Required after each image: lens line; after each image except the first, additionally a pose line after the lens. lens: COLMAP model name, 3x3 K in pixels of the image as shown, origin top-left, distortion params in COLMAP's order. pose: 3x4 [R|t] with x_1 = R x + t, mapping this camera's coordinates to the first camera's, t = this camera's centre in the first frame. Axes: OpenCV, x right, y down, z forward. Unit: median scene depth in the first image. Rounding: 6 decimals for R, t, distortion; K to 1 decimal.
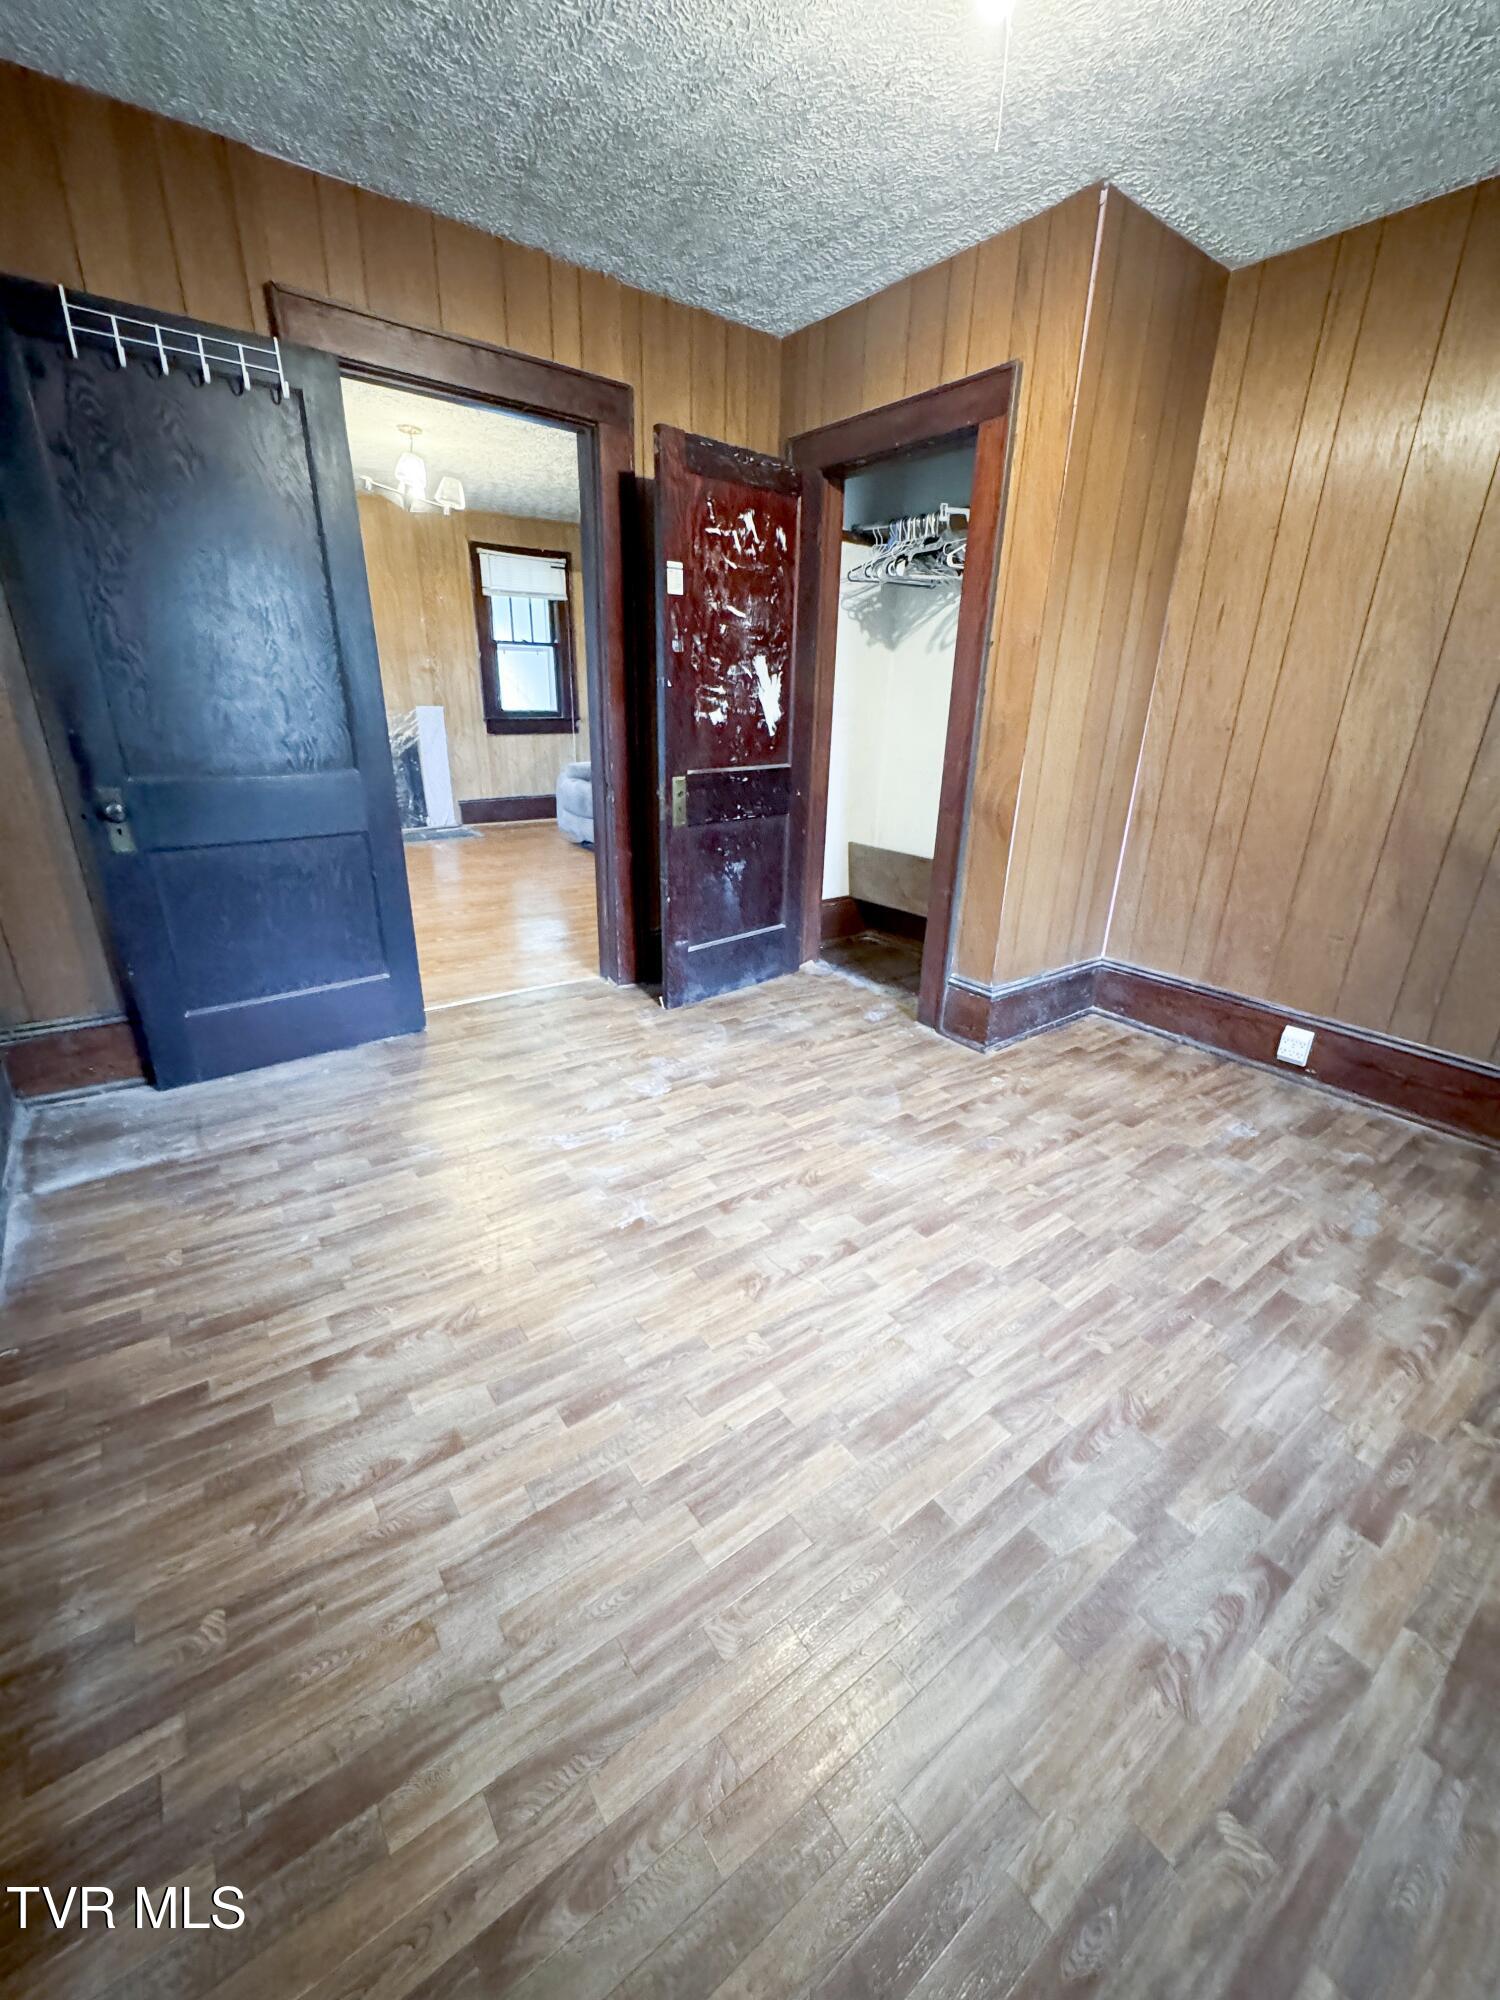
lens RADIAL K [[801.2, 0, 750.0], [0, 801.2, 996.8], [0, 0, 1]] dist [-0.003079, -0.000167]
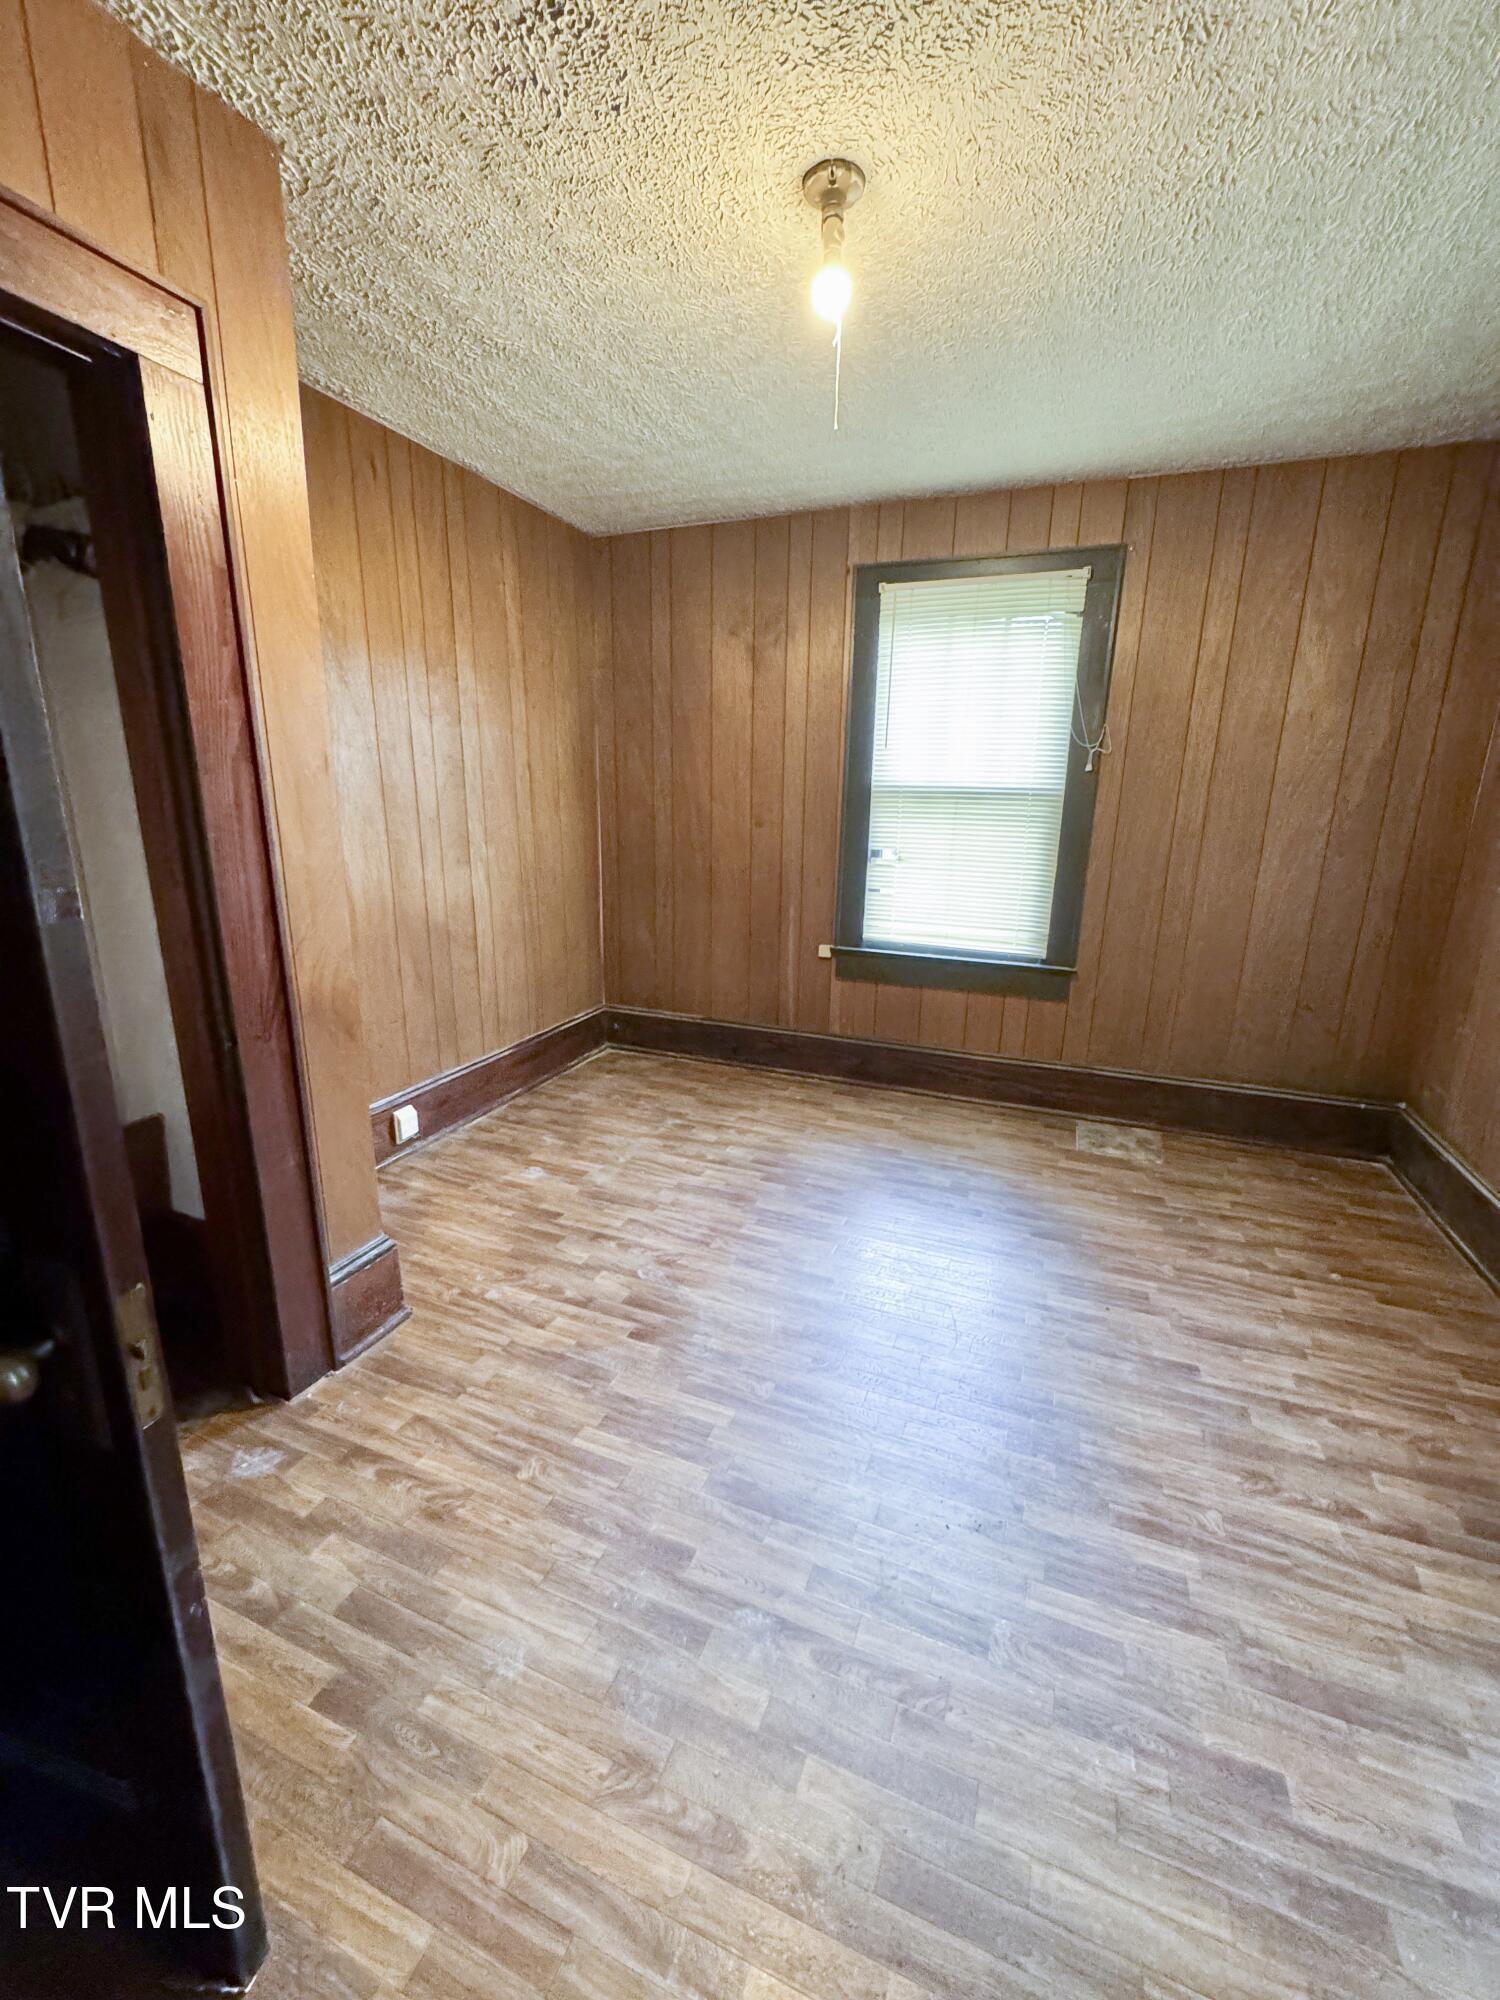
lens RADIAL K [[801.2, 0, 750.0], [0, 801.2, 996.8], [0, 0, 1]] dist [-0.003079, -0.000167]
pose [[-0.523431, -0.242717, 0.816767, -0.493513], [0.270763, 0.861504, 0.429532, -0.514058], [-0.807903, 0.445981, -0.385219, 1.157583]]
